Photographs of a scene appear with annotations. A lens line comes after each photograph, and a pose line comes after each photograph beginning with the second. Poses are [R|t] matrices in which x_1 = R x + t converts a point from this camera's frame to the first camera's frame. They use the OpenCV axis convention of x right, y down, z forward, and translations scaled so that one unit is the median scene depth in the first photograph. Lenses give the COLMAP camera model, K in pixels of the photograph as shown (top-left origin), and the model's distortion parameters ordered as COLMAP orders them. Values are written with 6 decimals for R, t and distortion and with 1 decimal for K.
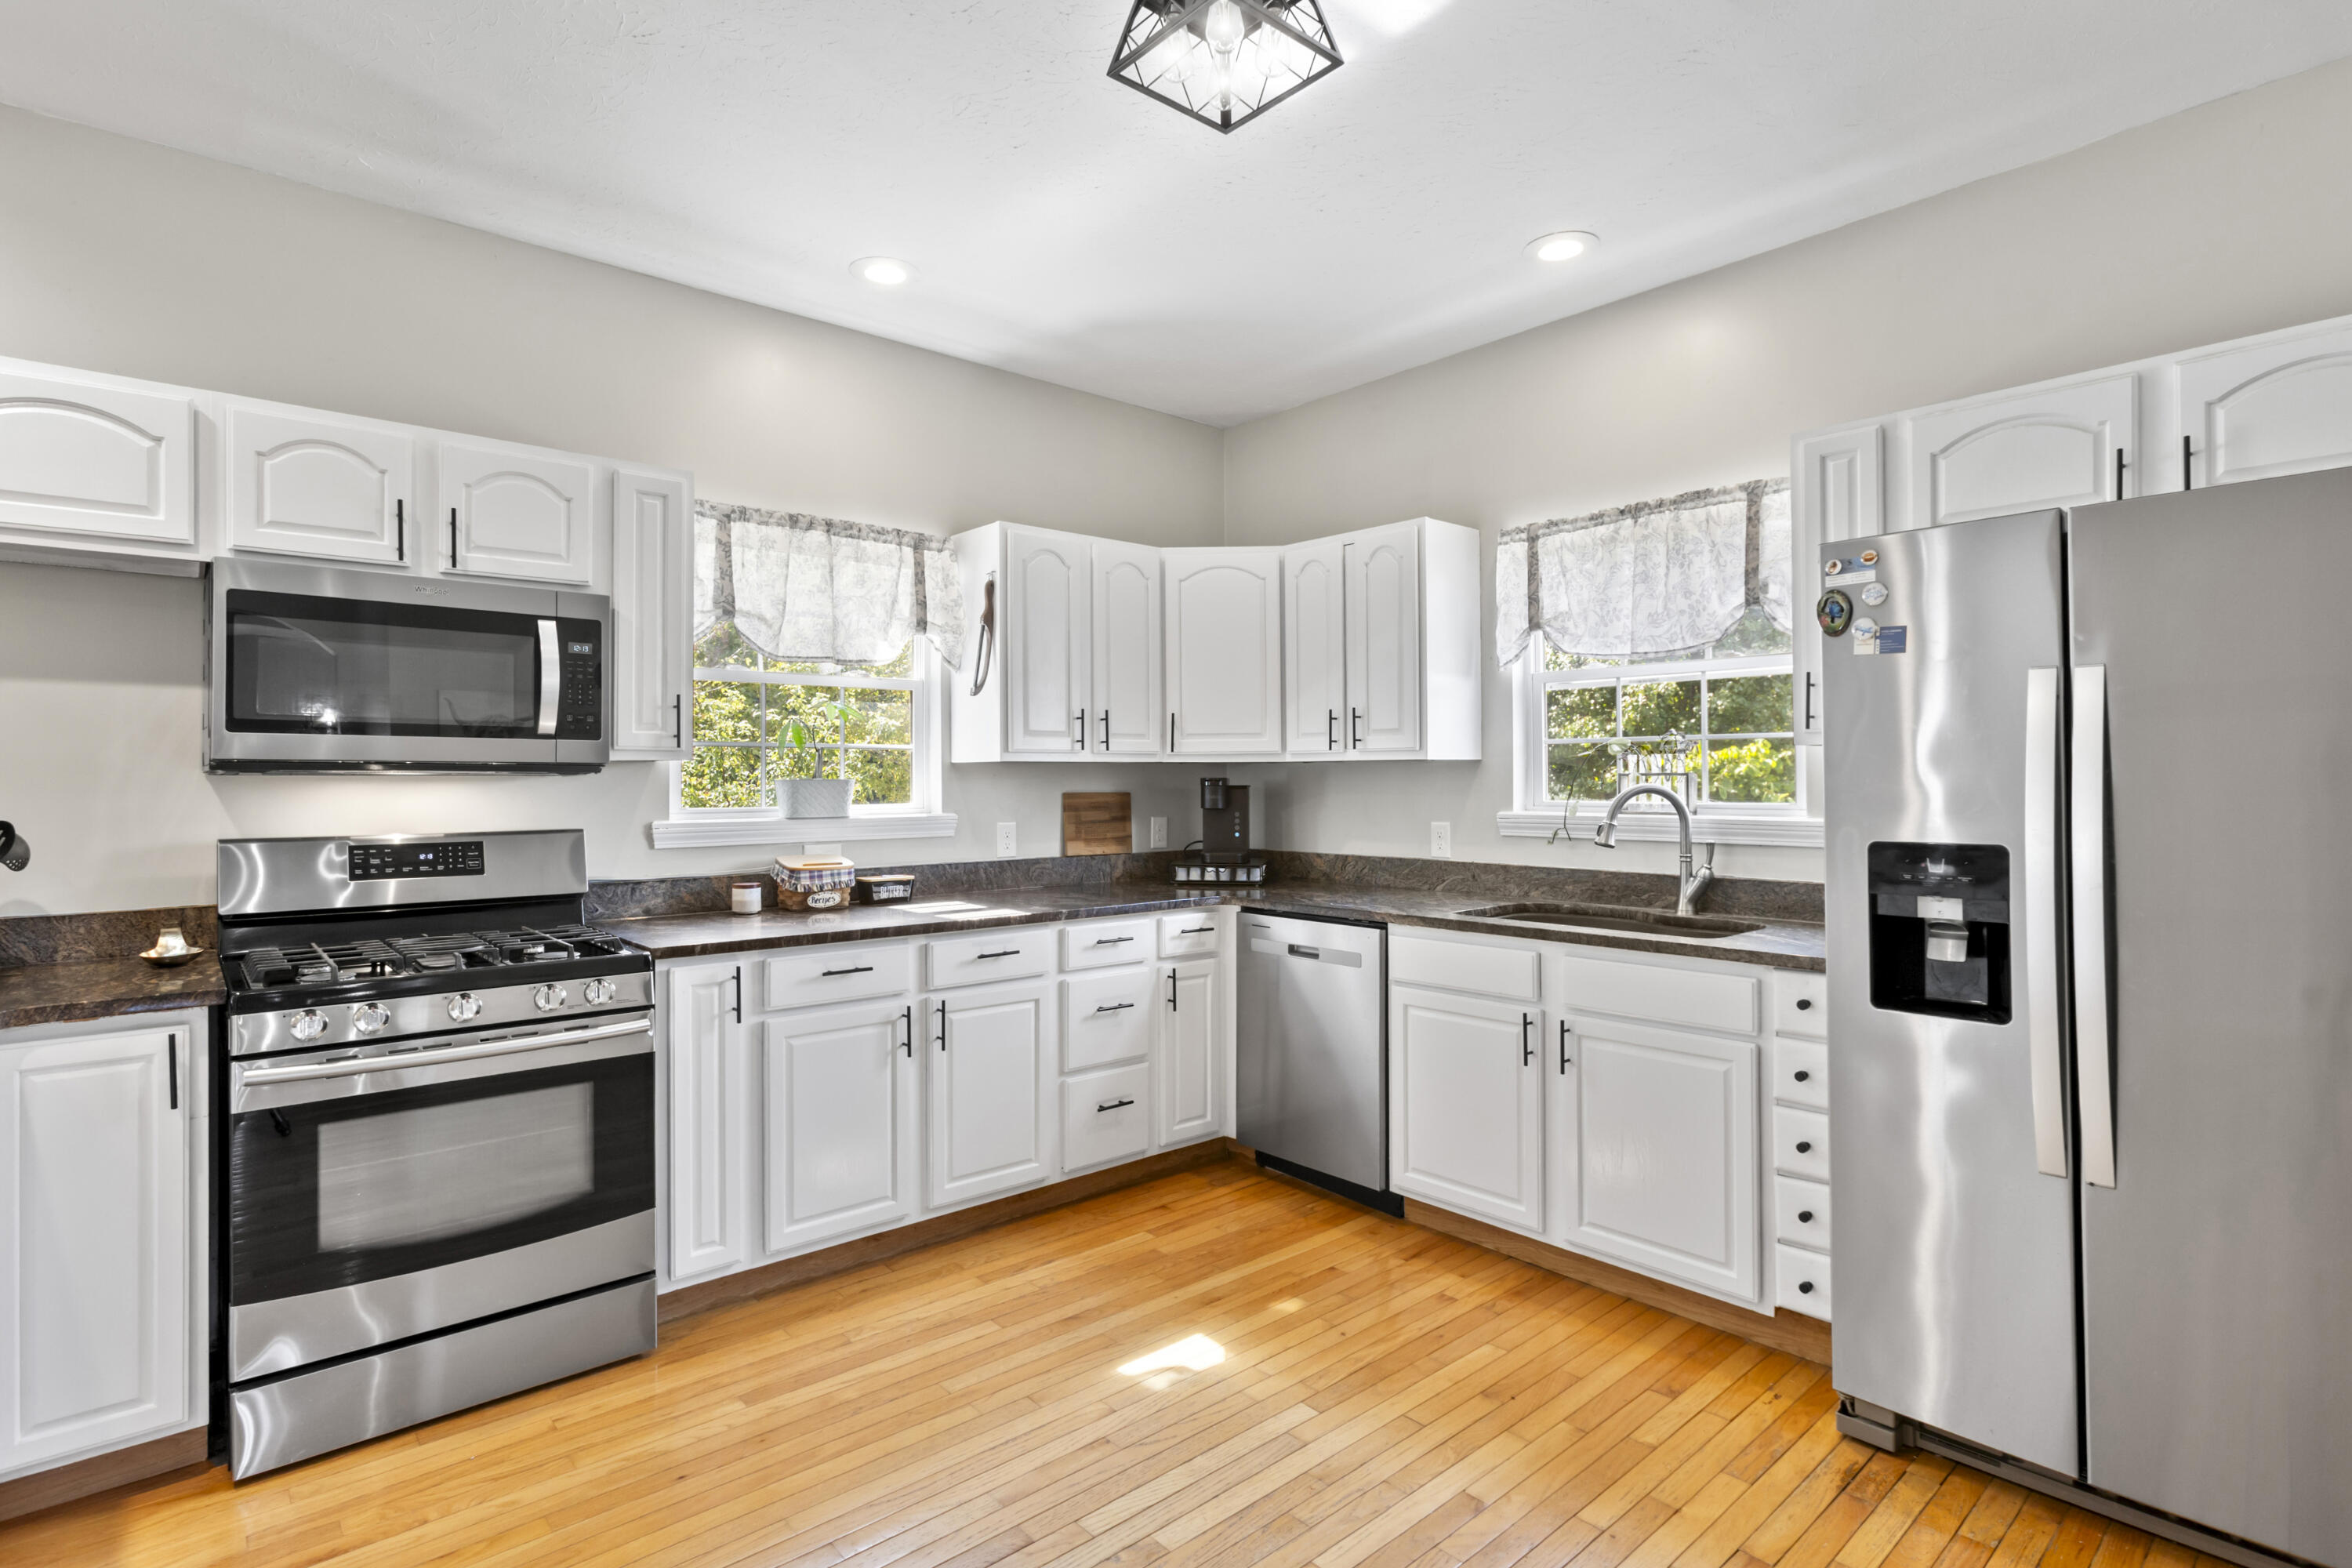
lens RADIAL K [[1159.6, 0, 1185.8], [0, 1159.6, 765.6], [0, 0, 1]] dist [0.007075, 0.002186]
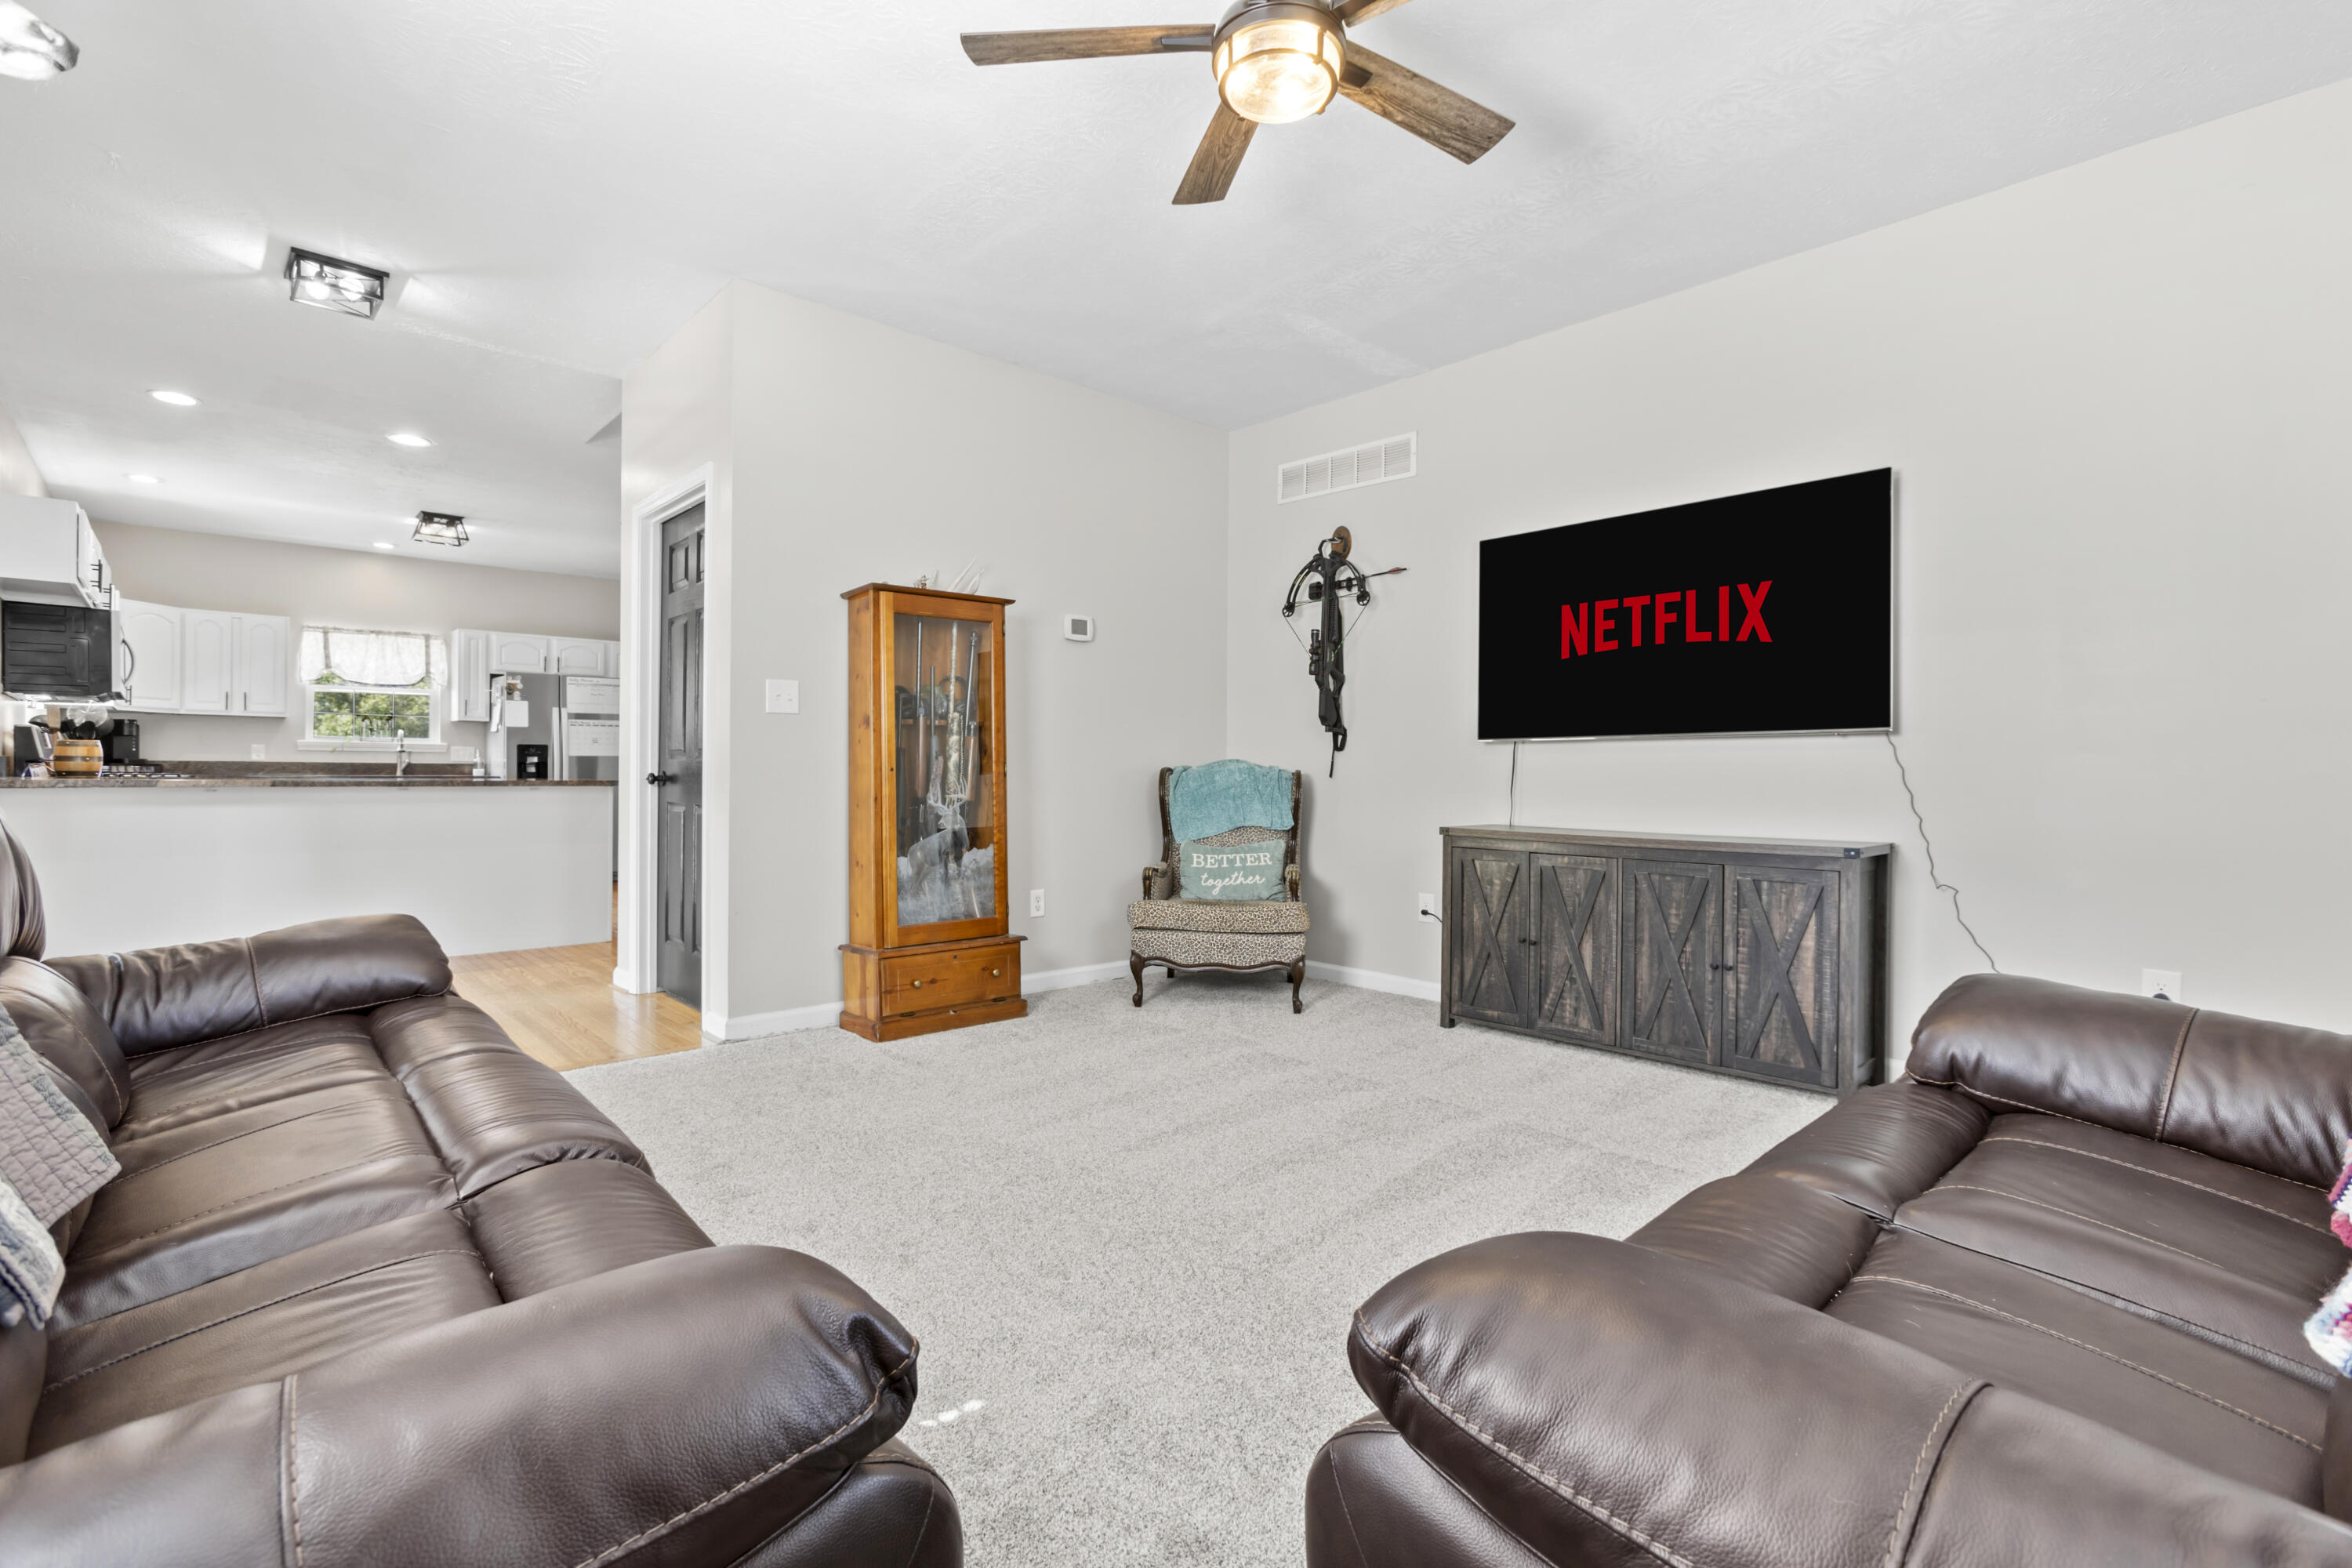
lens RADIAL K [[1054.5, 0, 1169.8], [0, 1054.5, 774.1], [0, 0, 1]] dist [-0.006455, -0.000150]
pose [[-0.009668, 0.004765, 0.999942, -2.167645], [-0.017590, 0.999833, -0.004935, 0.100219], [-0.999799, -0.017637, -0.009582, -0.888354]]
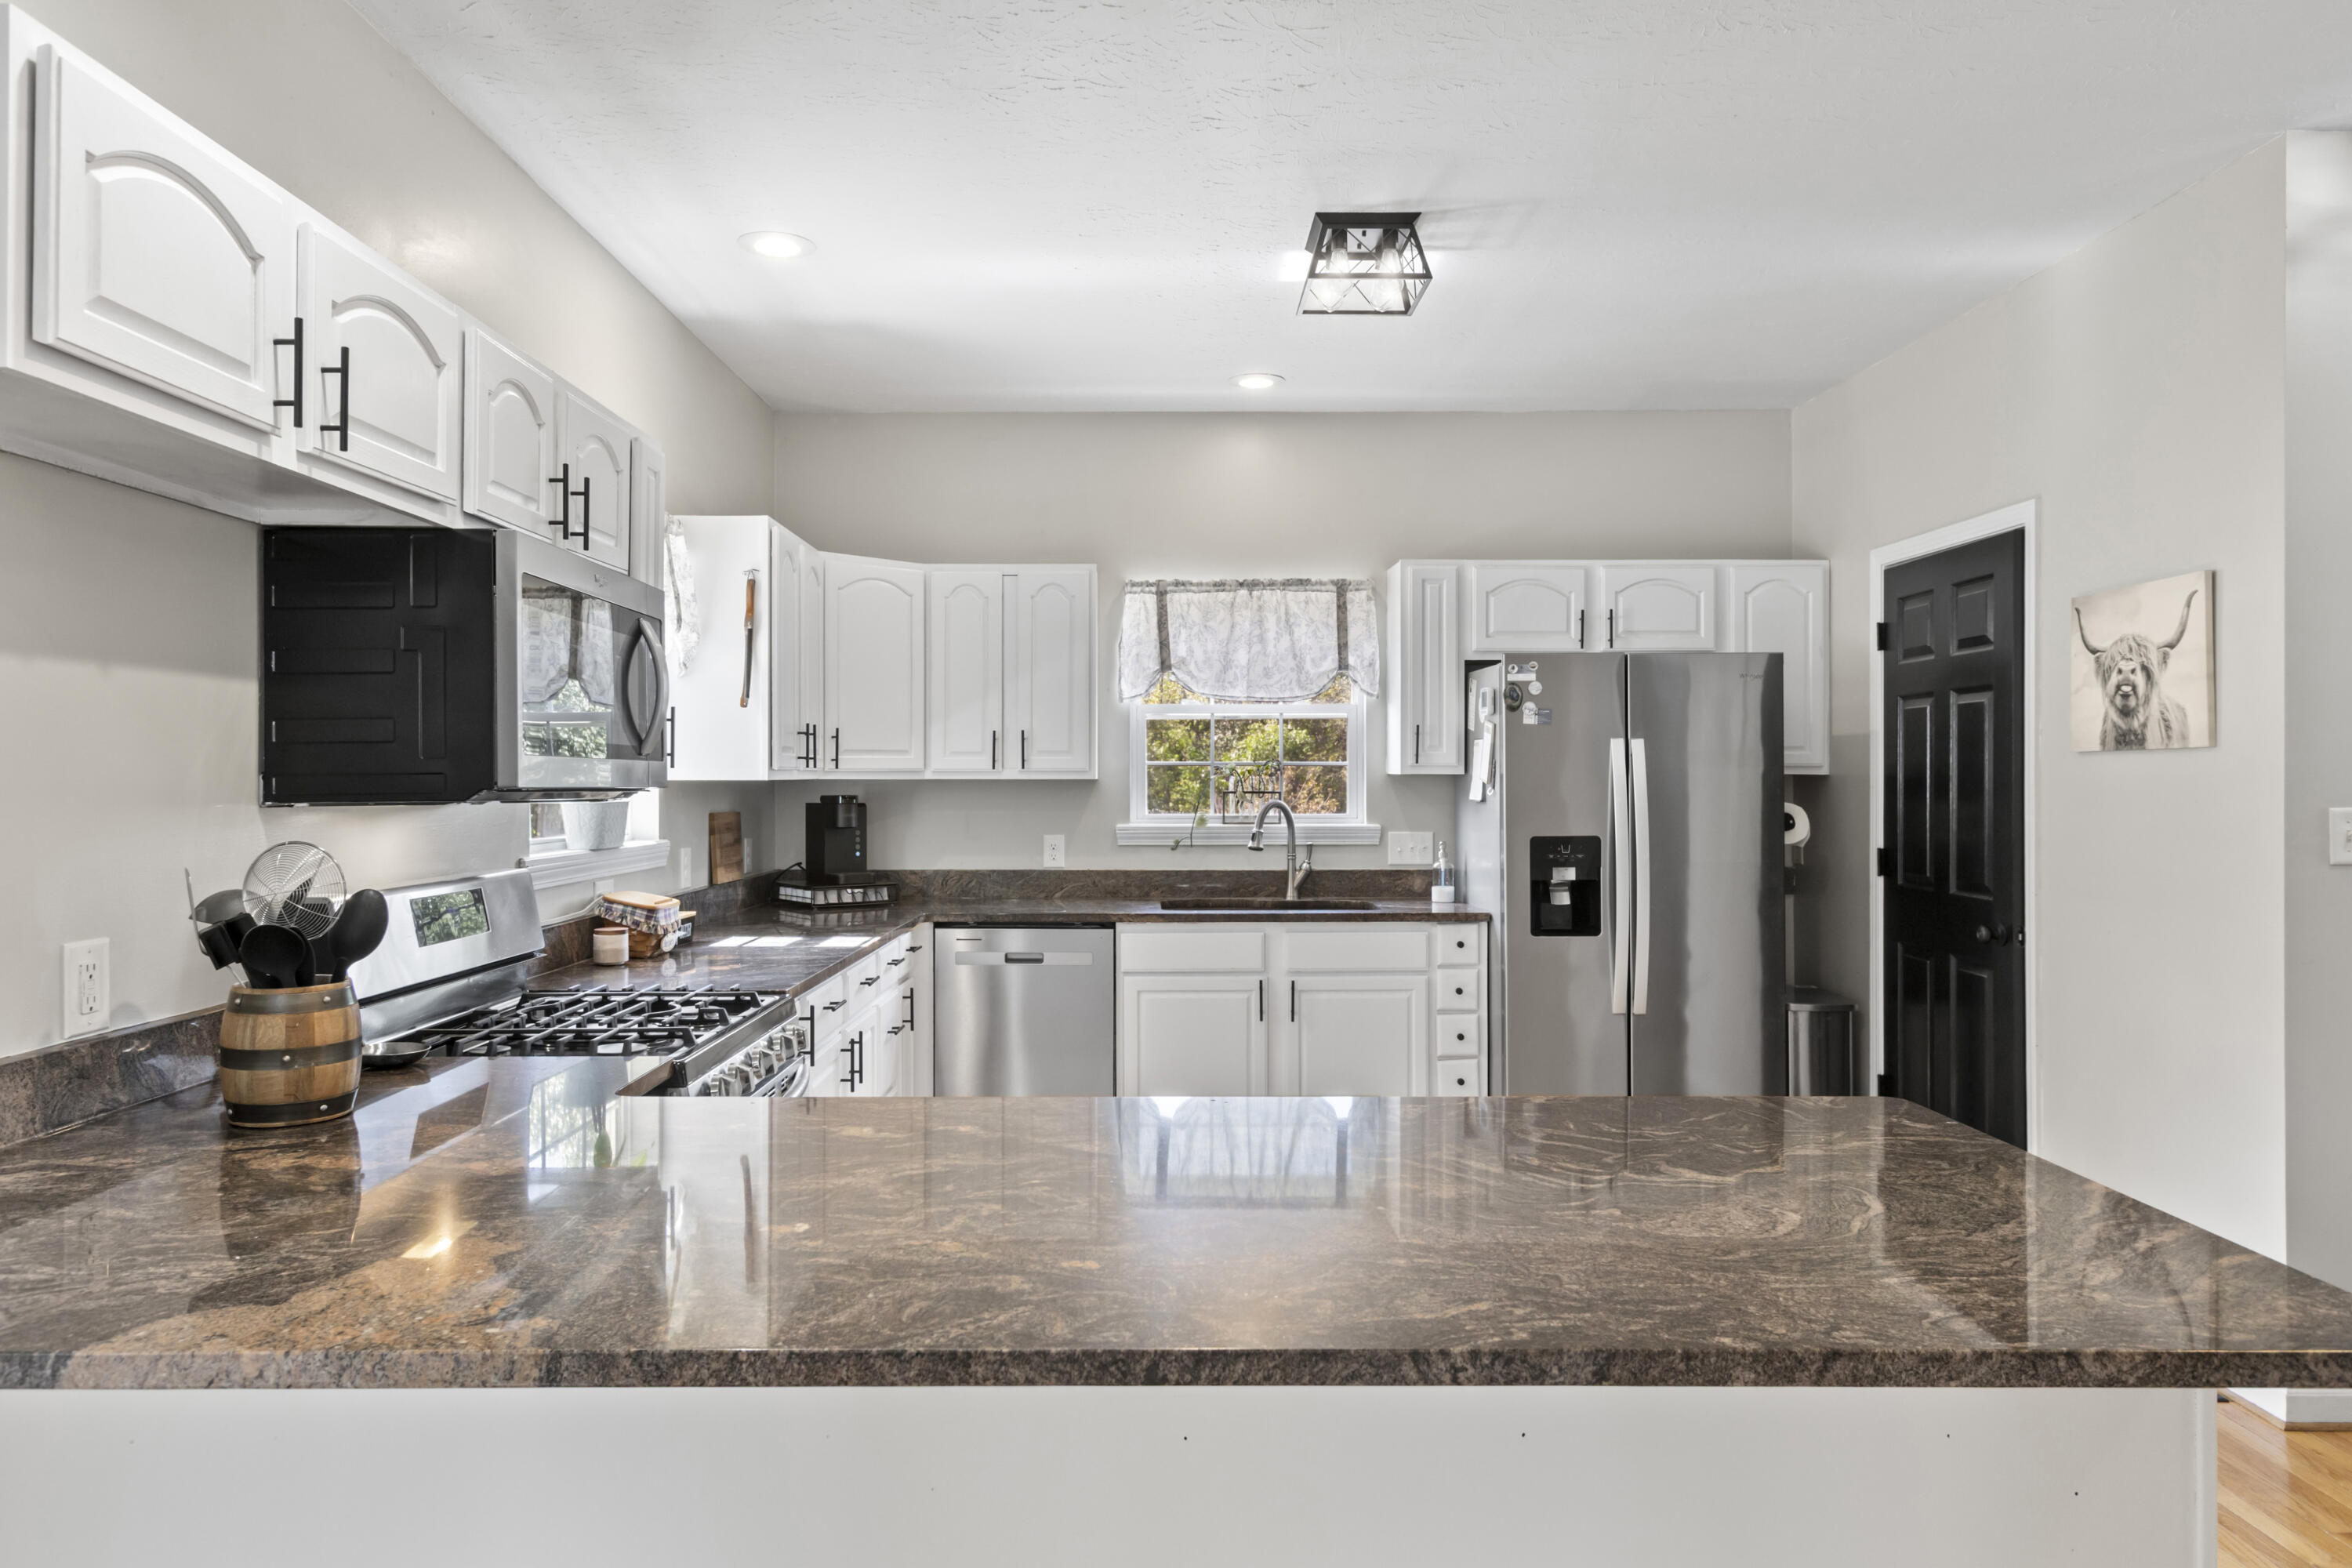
lens RADIAL K [[1460.5, 0, 1176.0], [0, 1460.5, 784.0], [0, 0, 1]] dist [-0.041415, 0.000487]
pose [[0.661904, 0.003210, 0.749582, -0.869299], [-0.011208, 0.999921, 0.005615, -0.010291], [-0.749505, -0.012118, 0.661888, 0.003995]]
